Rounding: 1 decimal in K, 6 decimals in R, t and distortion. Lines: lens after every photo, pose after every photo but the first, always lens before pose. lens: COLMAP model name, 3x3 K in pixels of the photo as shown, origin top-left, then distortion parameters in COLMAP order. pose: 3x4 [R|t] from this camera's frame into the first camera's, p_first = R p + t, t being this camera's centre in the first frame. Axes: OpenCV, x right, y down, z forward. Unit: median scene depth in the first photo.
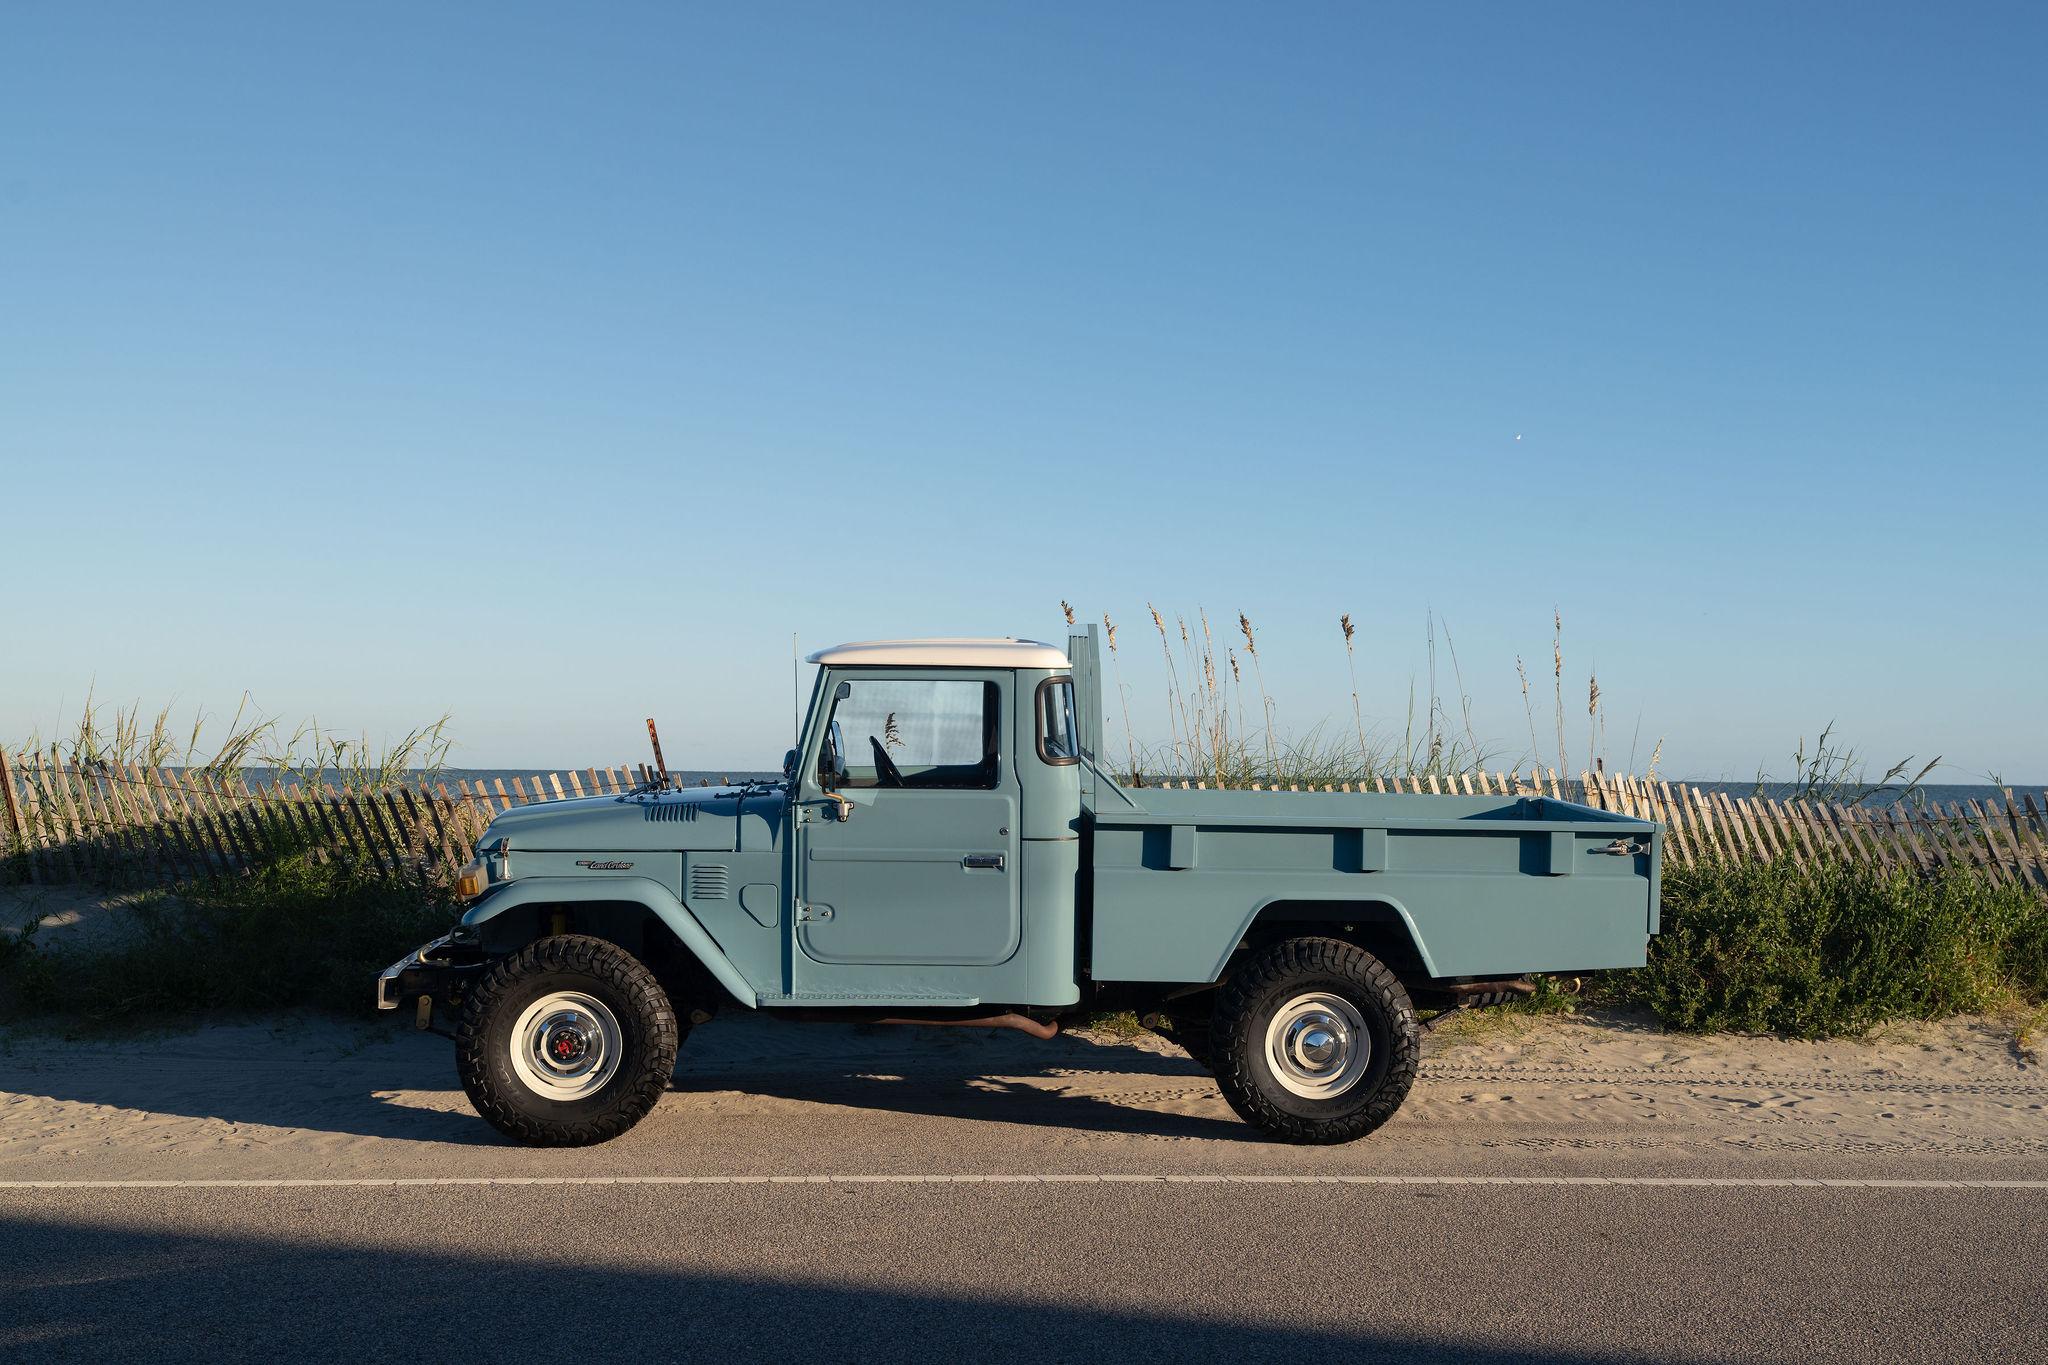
lens RADIAL K [[2366.3, 0, 1048.6], [0, 2366.3, 710.3], [0, 0, 1]] dist [0.150516, -0.389675]
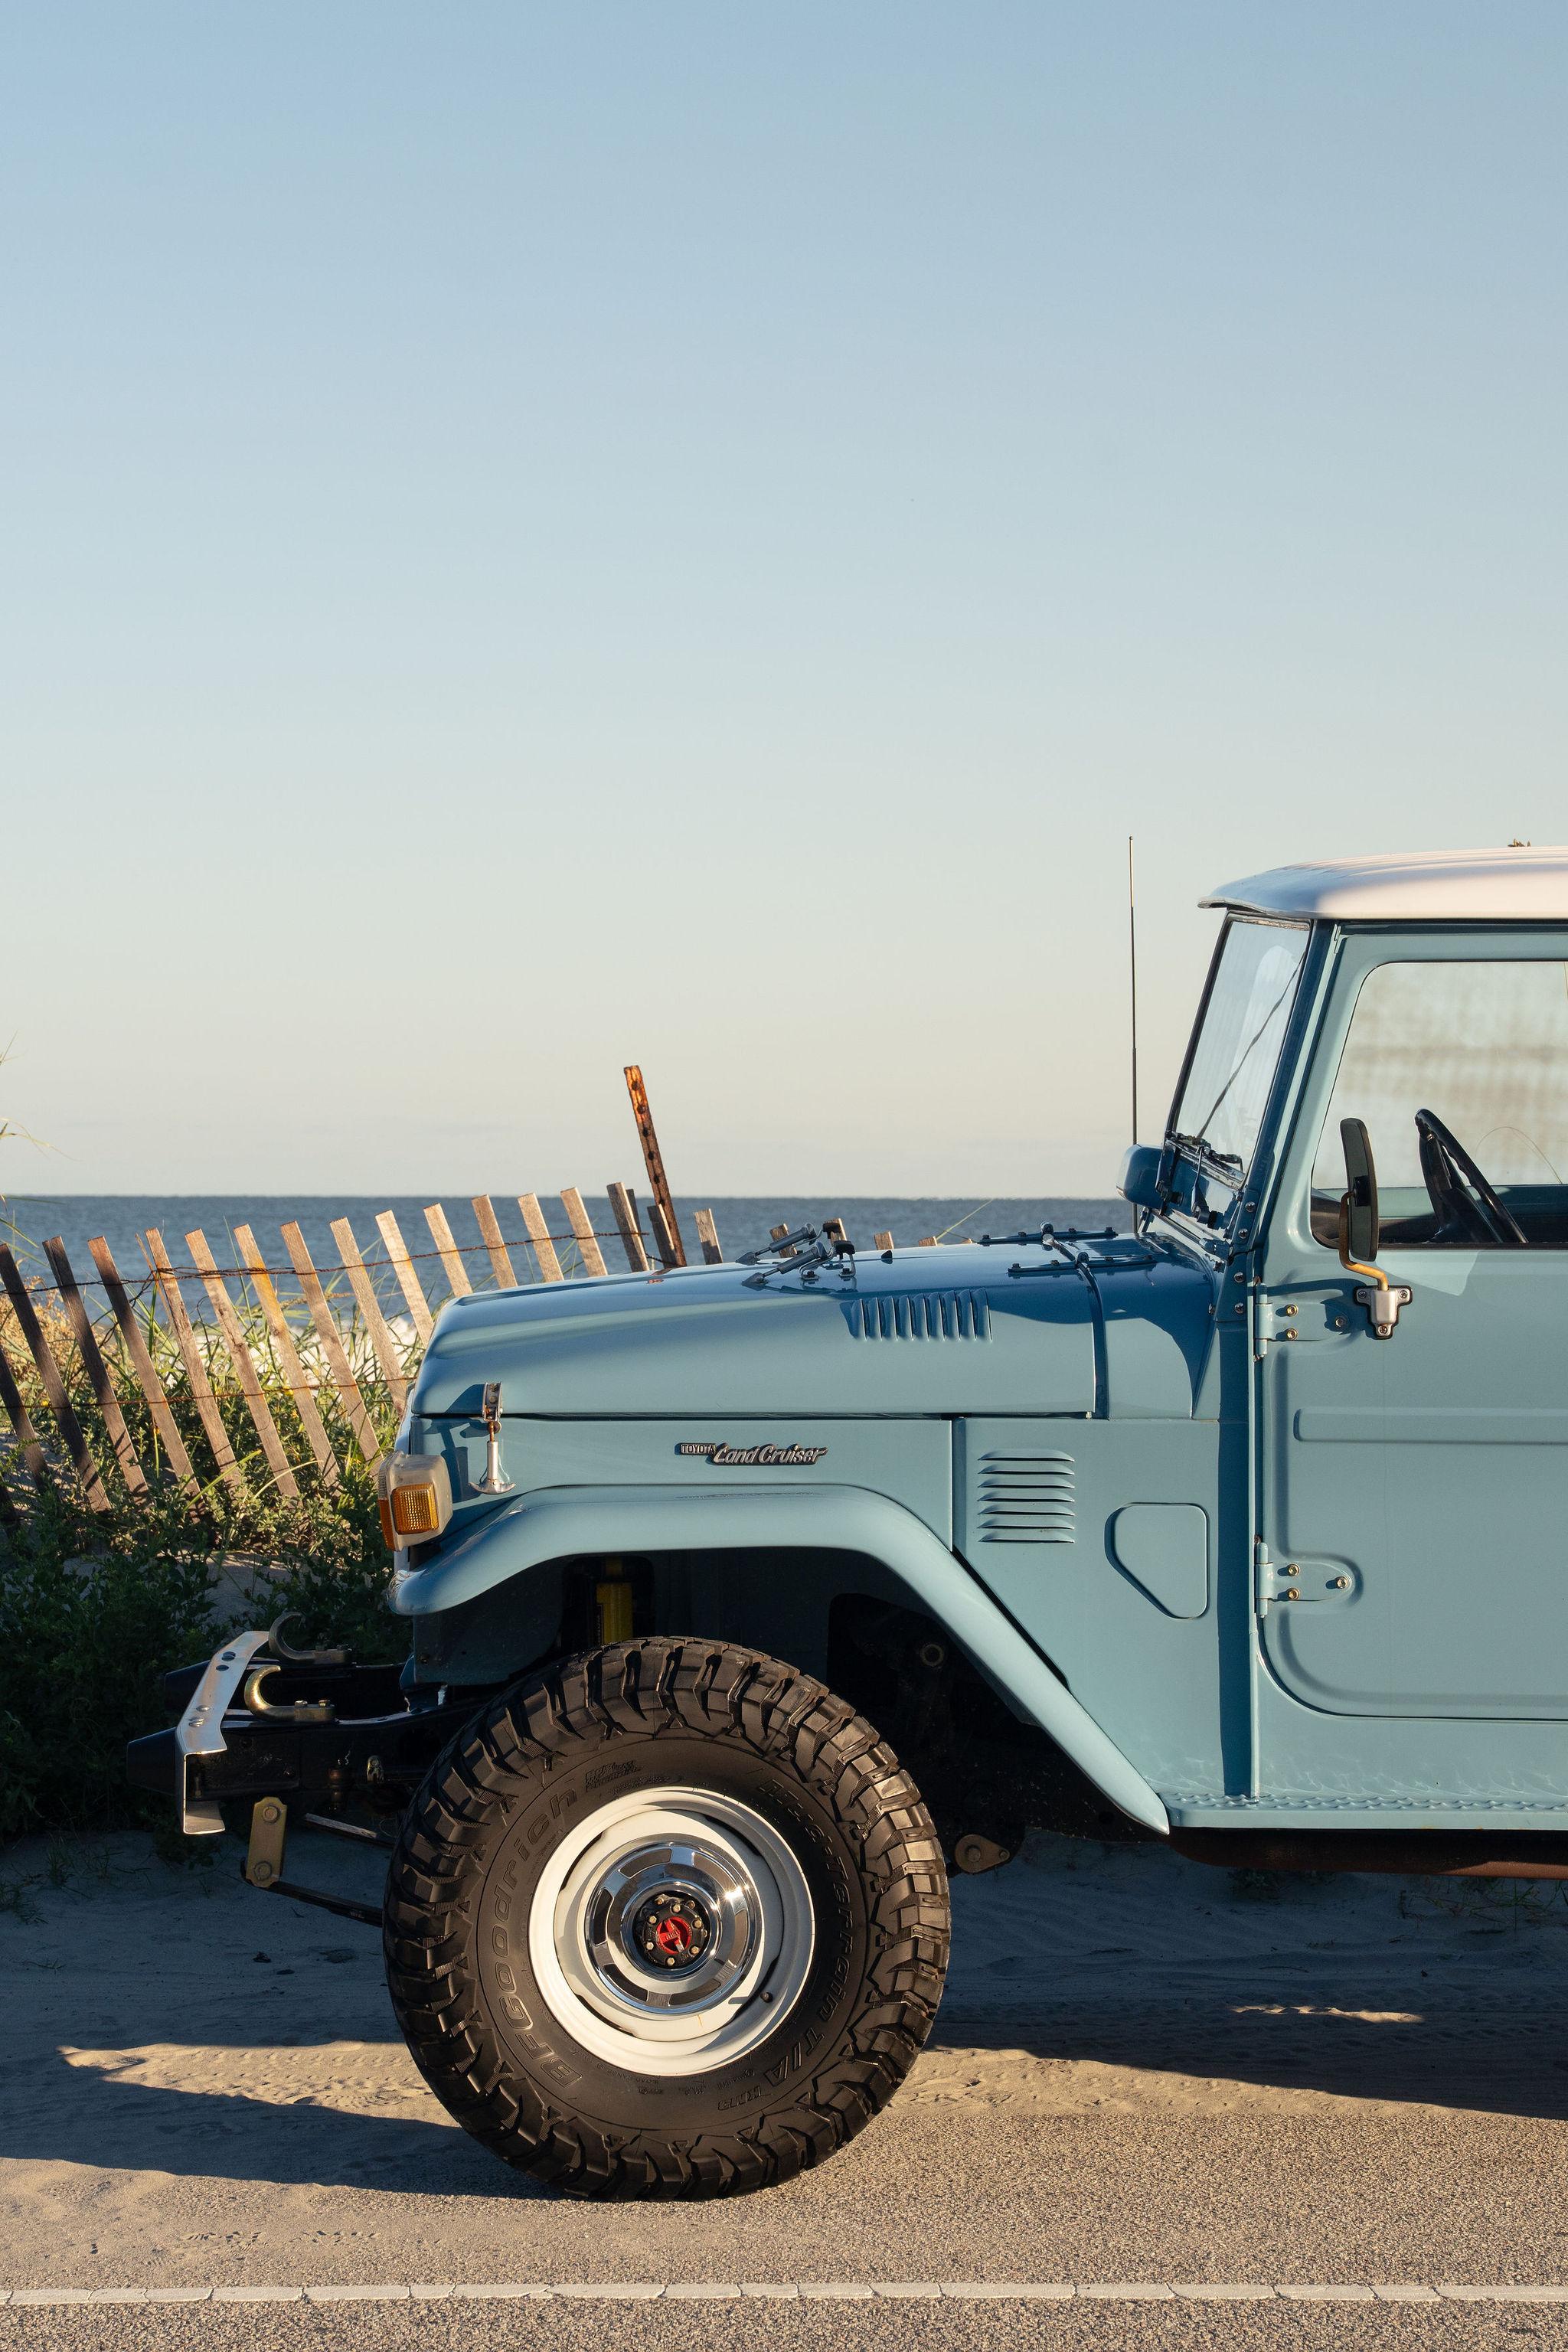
lens RADIAL K [[6238.3, 0, 785.1], [0, 6238.3, 1143.0], [0, 0, 1]] dist [0.558969, -3.349286]
pose [[0.999377, -0.007013, -0.034590, -0.145740], [0.007650, 0.999803, 0.018331, -0.003039], [0.034455, -0.018584, 0.999233, 0.001084]]
